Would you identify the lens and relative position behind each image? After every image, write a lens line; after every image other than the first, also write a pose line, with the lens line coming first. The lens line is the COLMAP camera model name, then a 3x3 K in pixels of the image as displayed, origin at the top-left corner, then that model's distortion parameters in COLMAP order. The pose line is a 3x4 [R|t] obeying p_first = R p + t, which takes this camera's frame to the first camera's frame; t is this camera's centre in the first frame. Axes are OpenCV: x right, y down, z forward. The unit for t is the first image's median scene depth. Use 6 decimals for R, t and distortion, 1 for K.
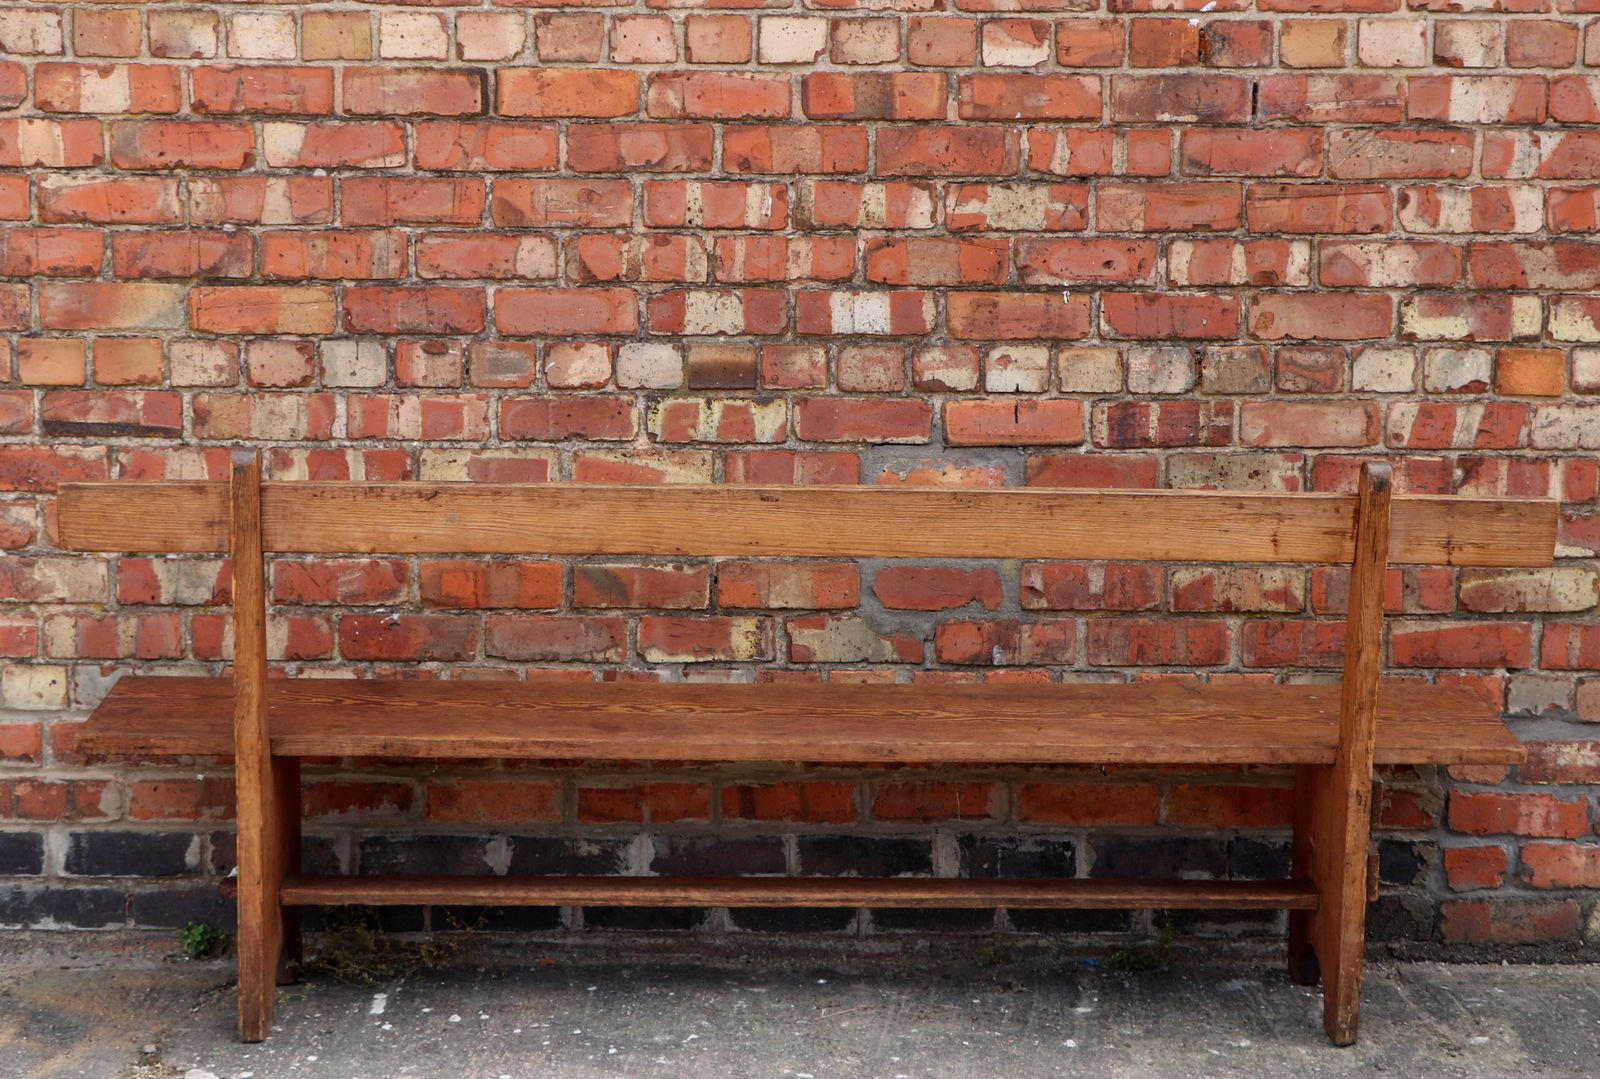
lens RADIAL K [[2569.9, 0, 794.8], [0, 2569.9, 507.8], [0, 0, 1]] dist [0.031909, 0.000000]
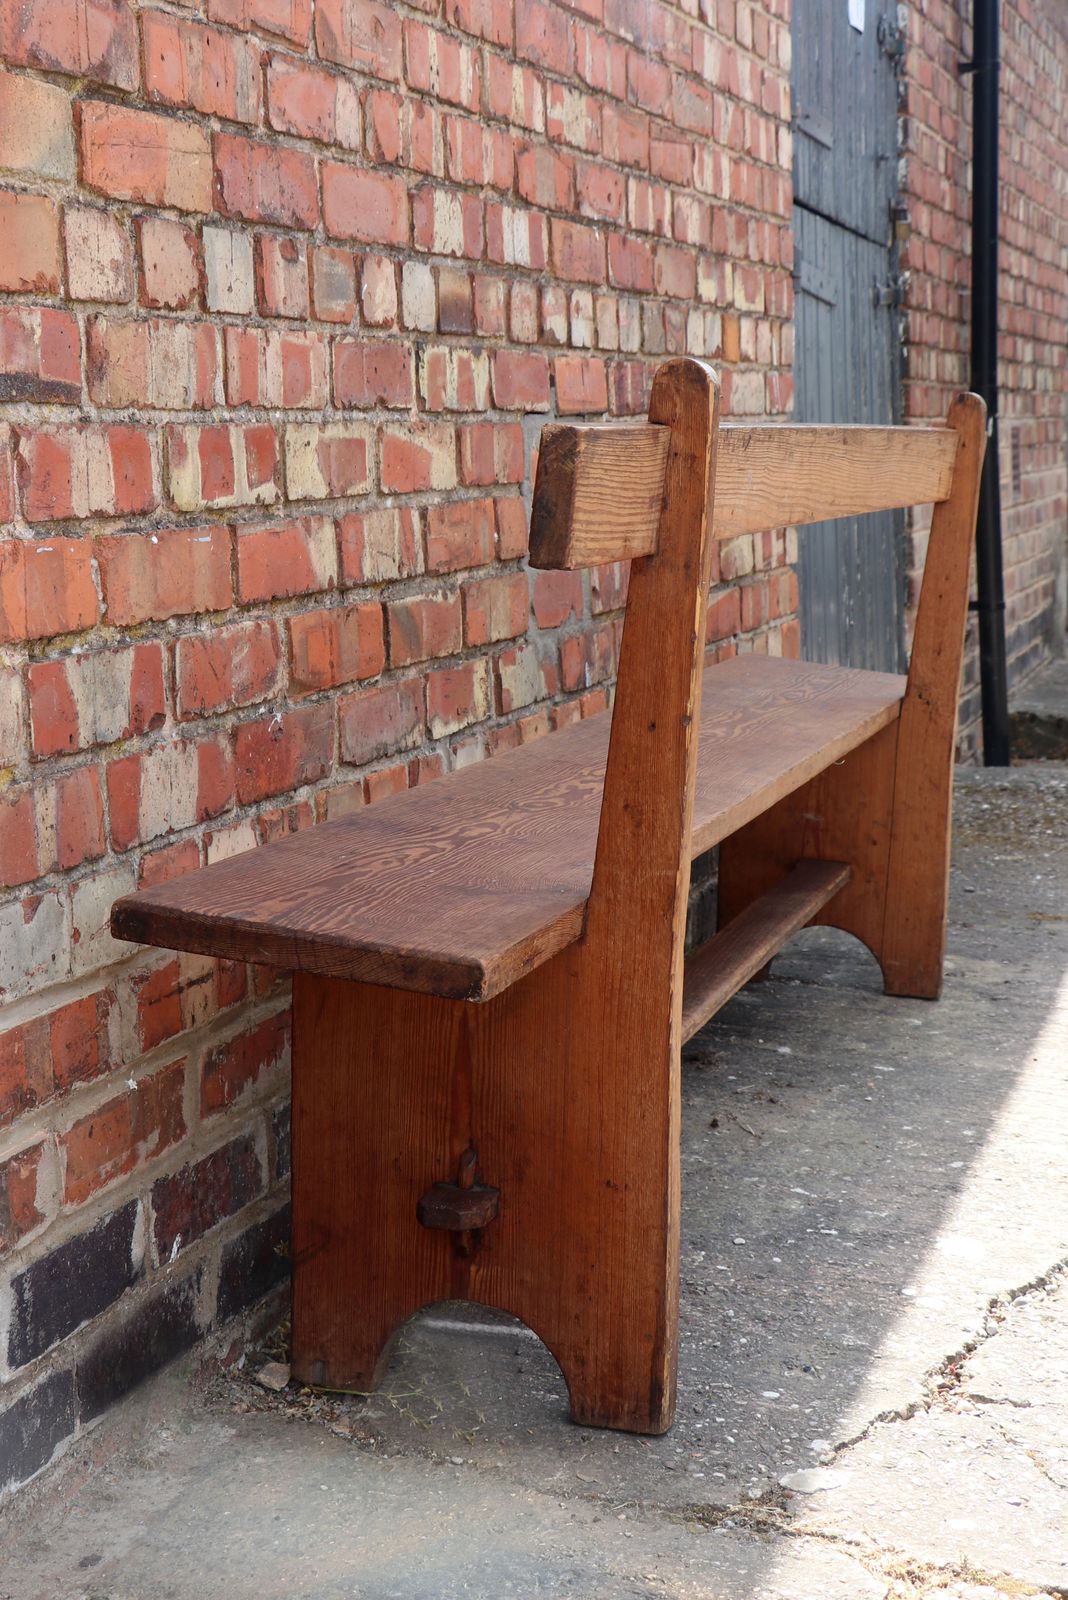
lens RADIAL K [[2430.2, 0, 522.9], [0, 2430.2, 656.2], [0, 0, 1]] dist [-0.010176, 0.000000]
pose [[0.324594, -0.099023, 0.940656, -0.652113], [0.127715, 0.989986, 0.060145, 0.003079], [-0.937191, 0.100613, 0.333990, 0.771181]]
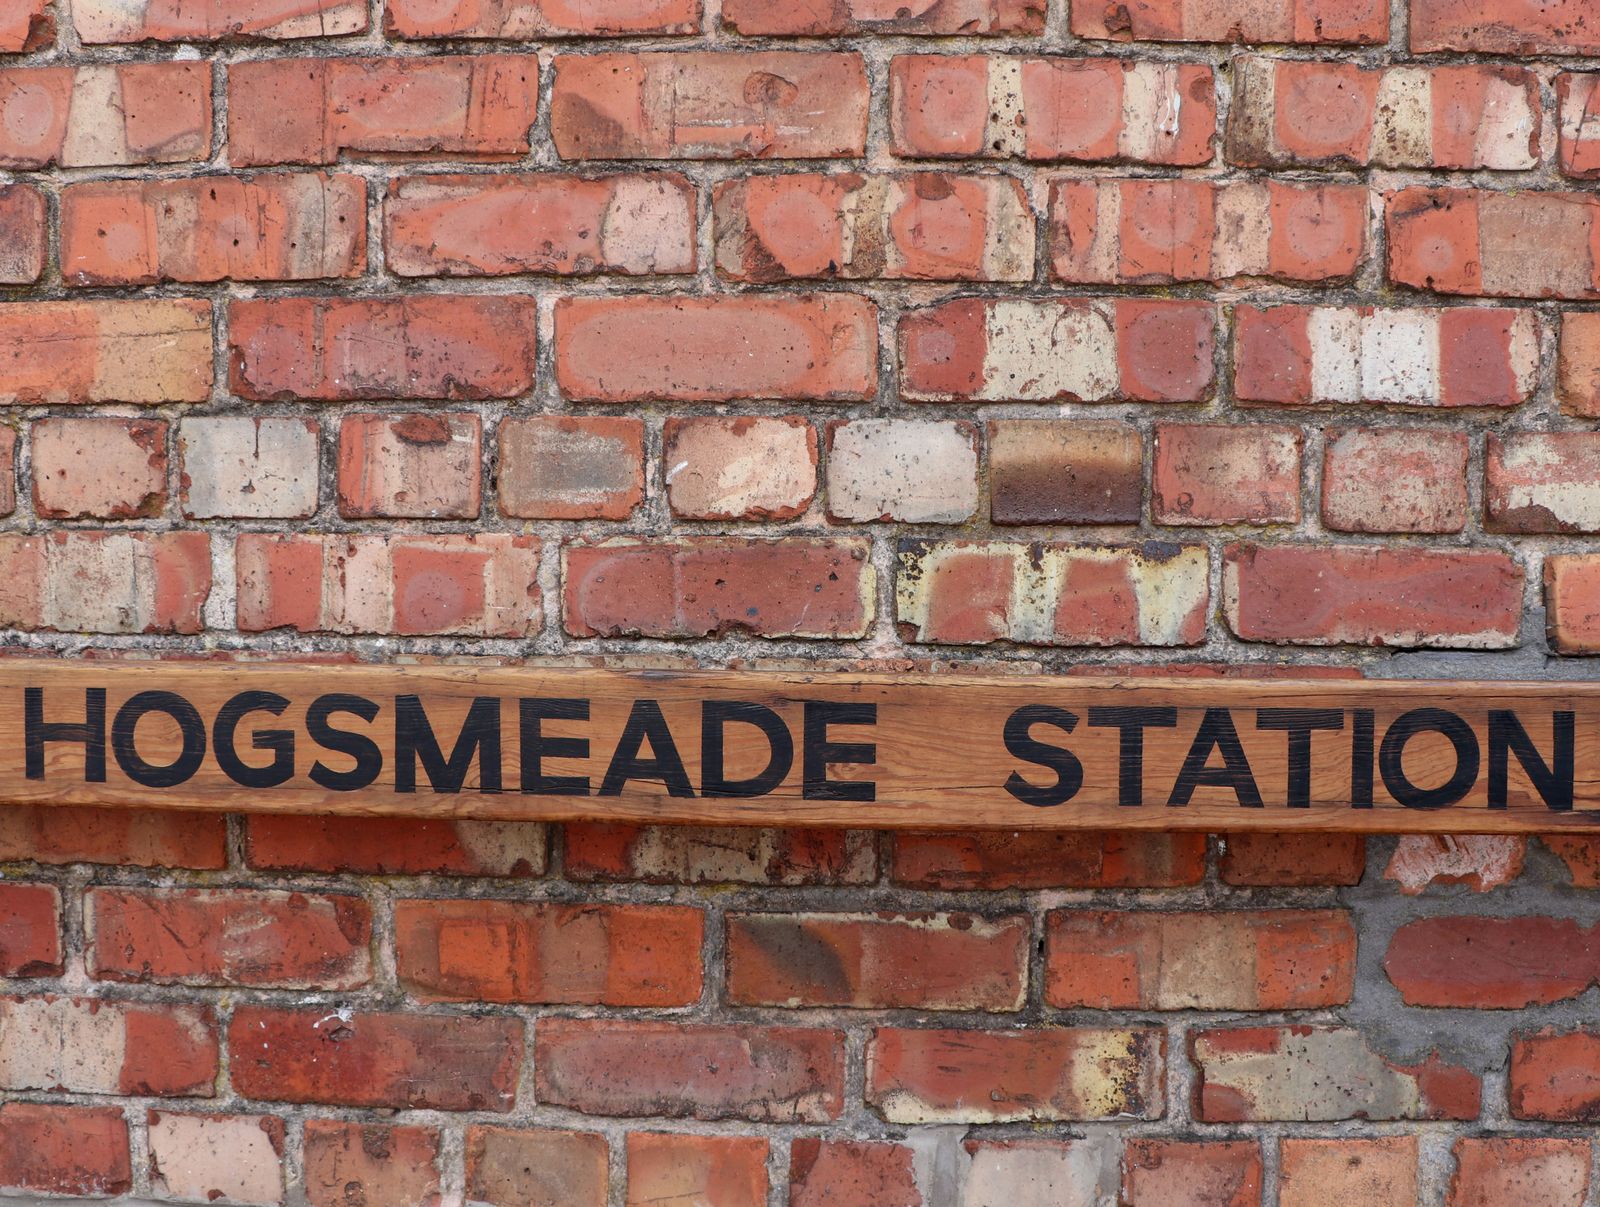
lens RADIAL K [[1645.7, 0, 796.9], [0, 1645.7, 590.1], [0, 0, 1]] dist [-0.146500, 0.000000]
pose [[0.999351, 0.004758, -0.035712, -0.064323], [-0.005666, 0.999662, -0.025389, -0.027419], [0.035579, 0.025575, 0.999040, 0.716905]]
